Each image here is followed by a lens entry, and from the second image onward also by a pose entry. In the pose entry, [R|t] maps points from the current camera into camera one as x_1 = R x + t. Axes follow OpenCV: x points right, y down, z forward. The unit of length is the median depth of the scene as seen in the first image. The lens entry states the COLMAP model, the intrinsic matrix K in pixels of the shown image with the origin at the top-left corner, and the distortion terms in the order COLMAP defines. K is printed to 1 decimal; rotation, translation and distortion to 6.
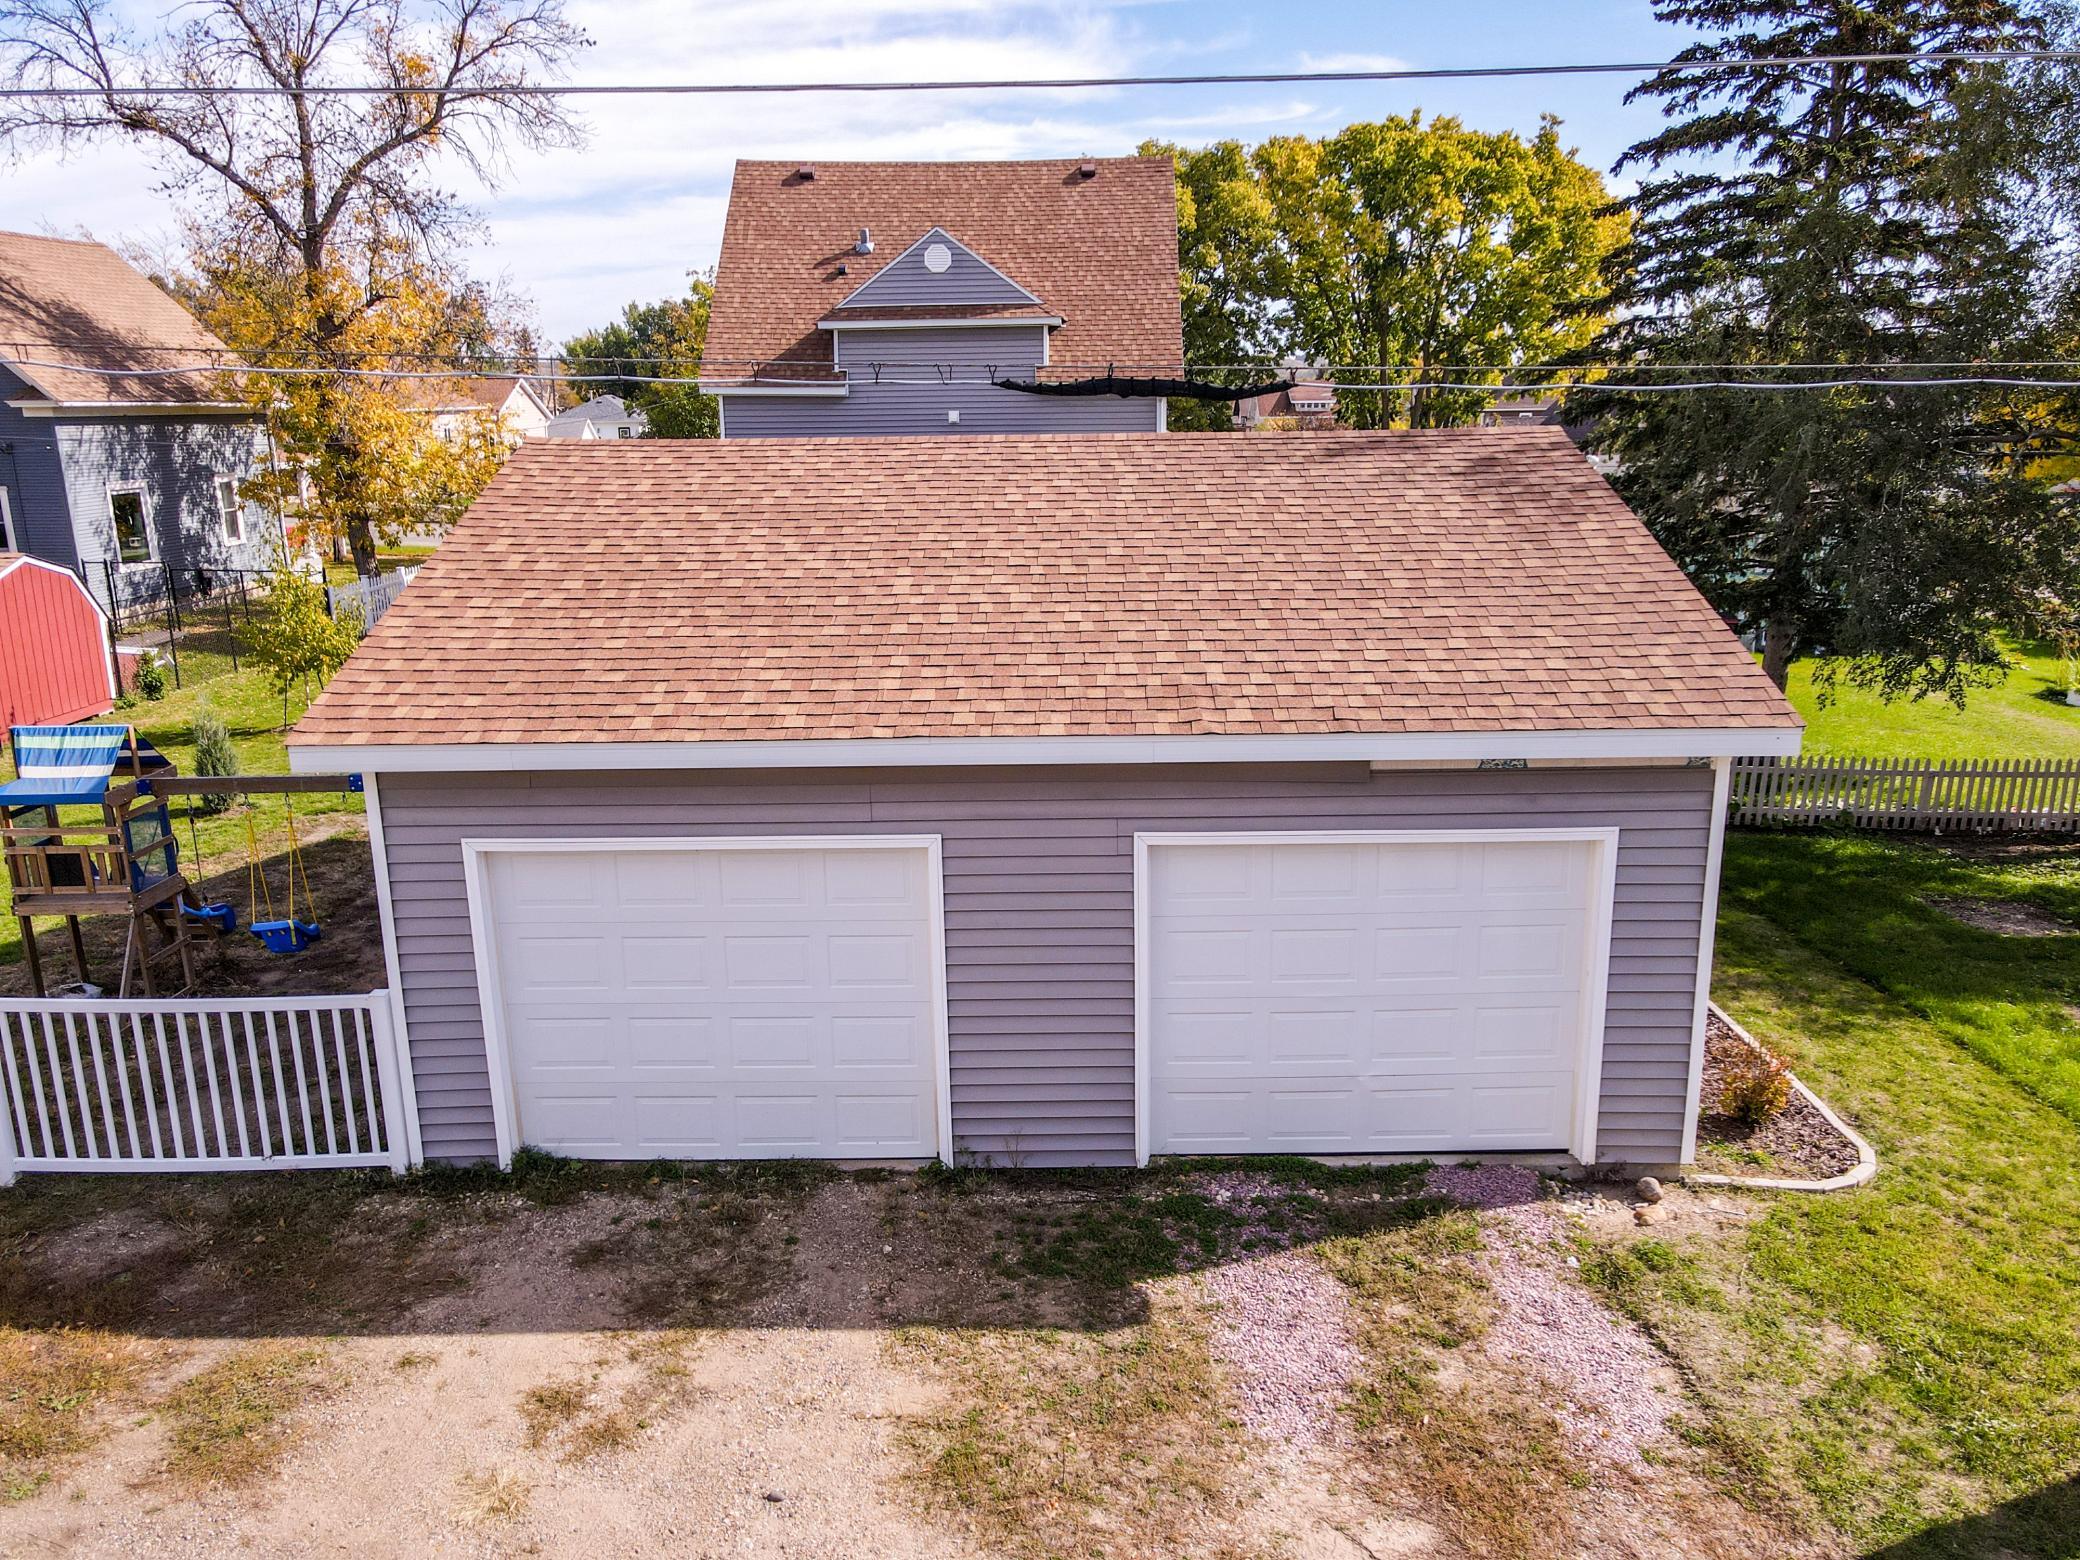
lens RADIAL K [[1523.4, 0, 1037.1], [0, 1523.4, 773.1], [0, 0, 1]] dist [0.006845, 0.016343]
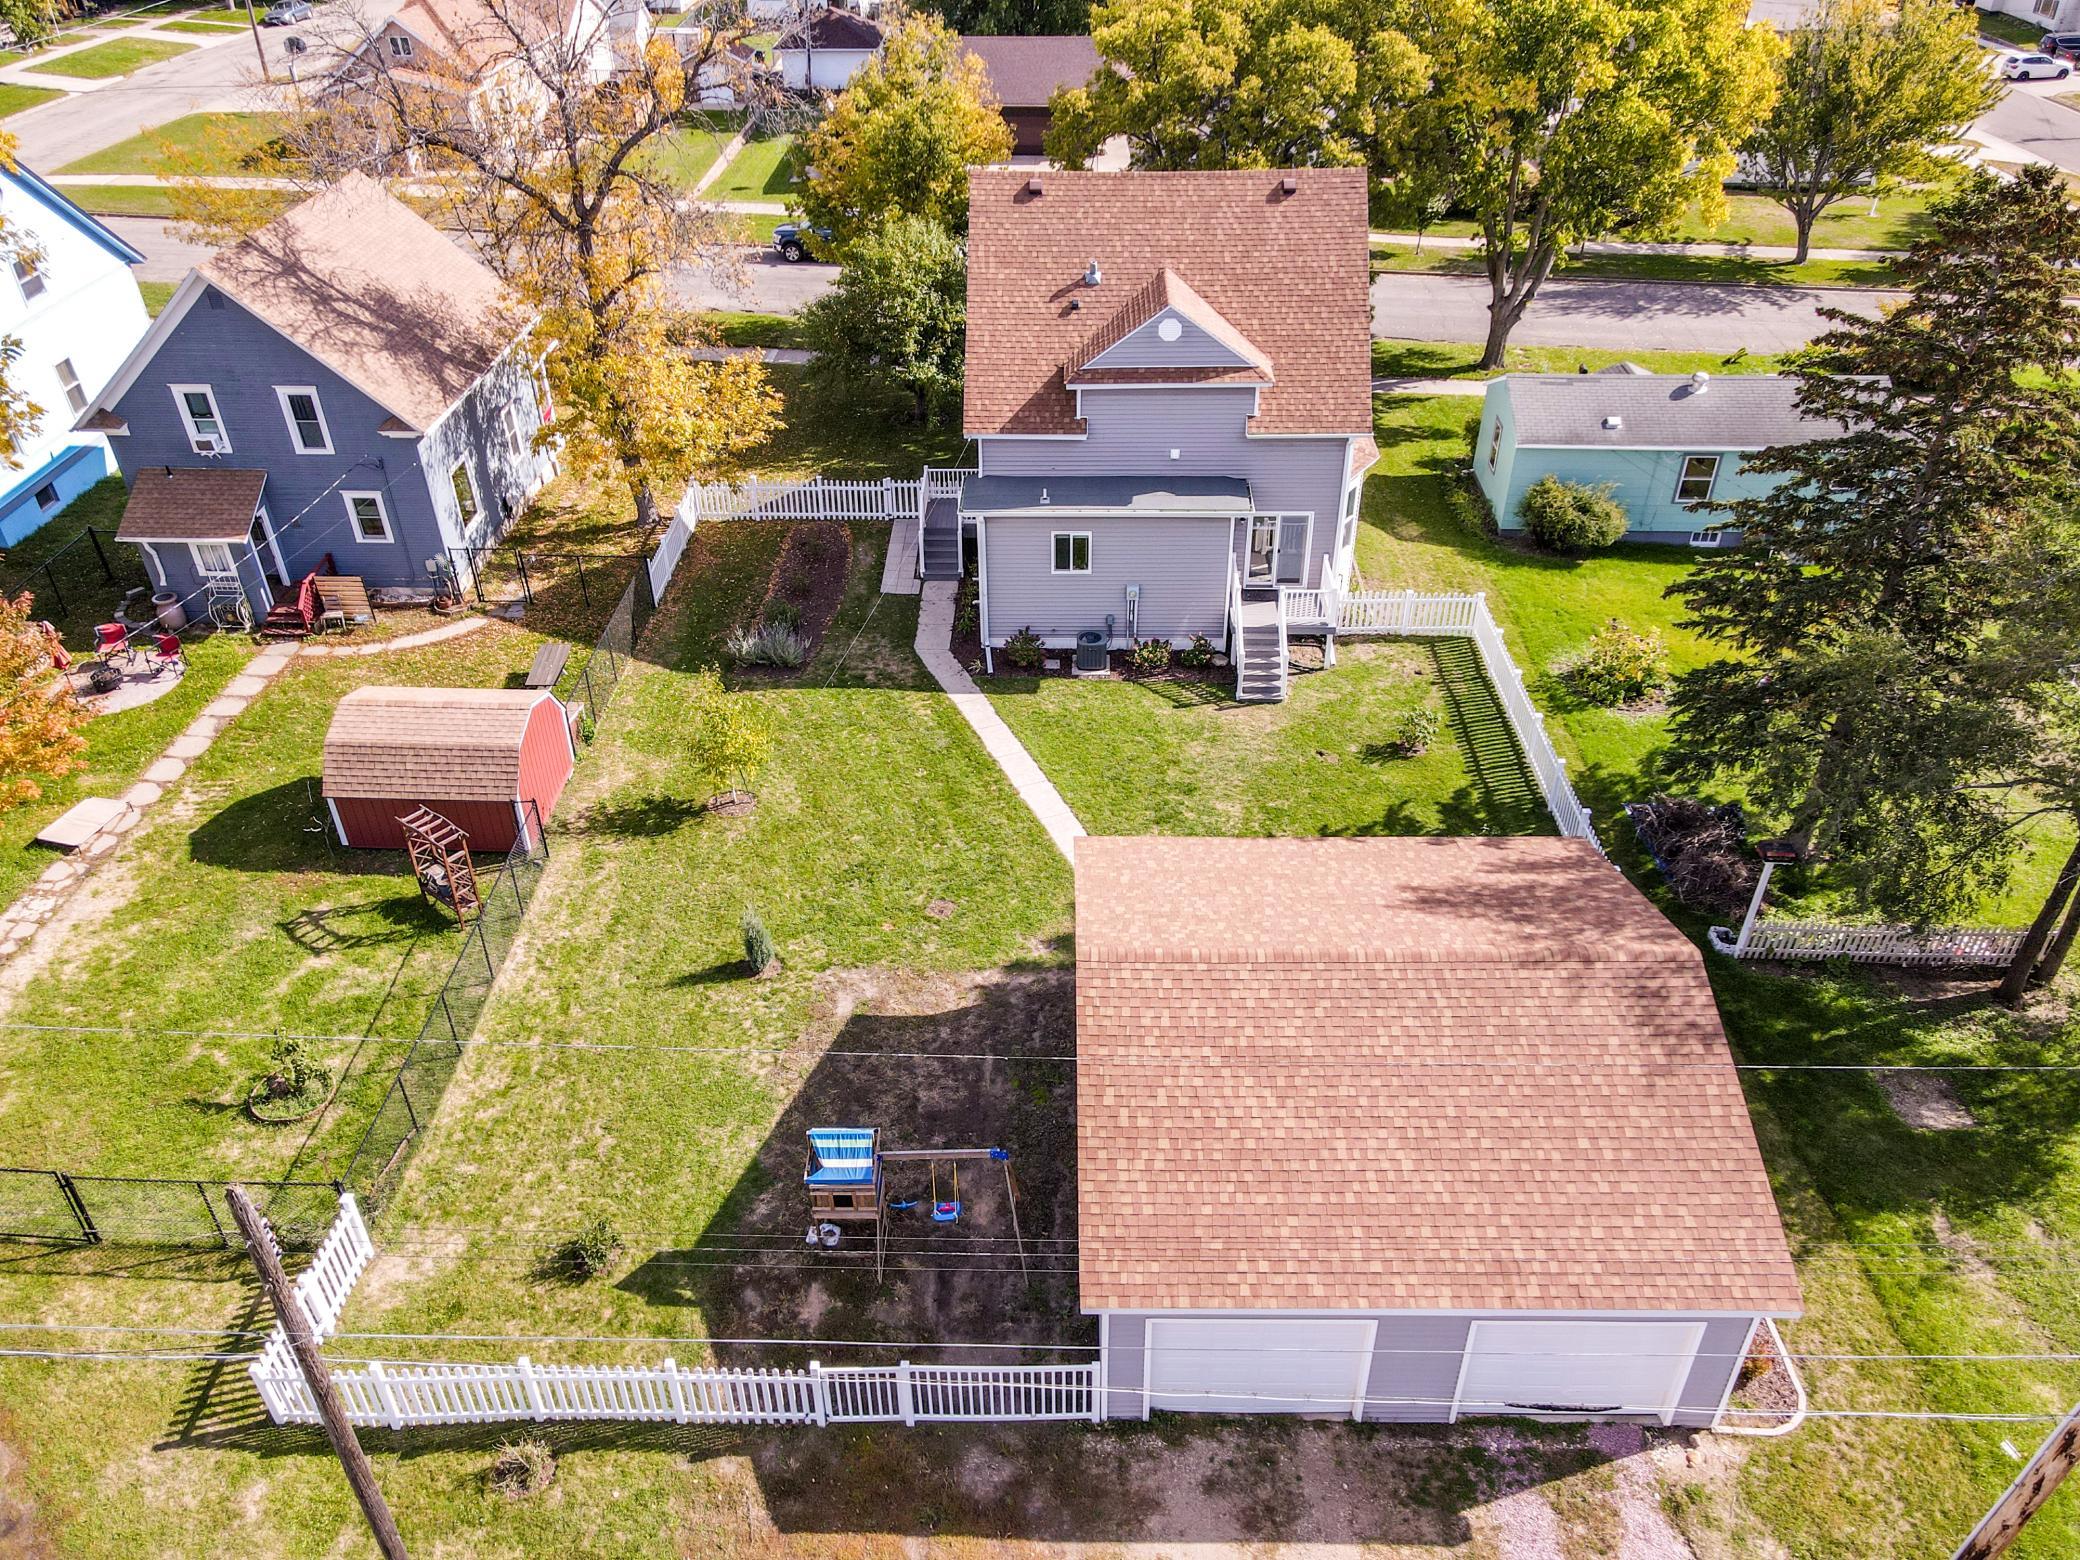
lens RADIAL K [[1523.4, 0, 1030.2], [0, 1523.4, 774.9], [0, 0, 1]] dist [0.006845, 0.016343]
pose [[0.999982, 0.001234, -0.005819, -0.496164], [0.000938, 0.933285, 0.359135, -1.319596], [0.005874, -0.359134, 0.933267, -0.637037]]
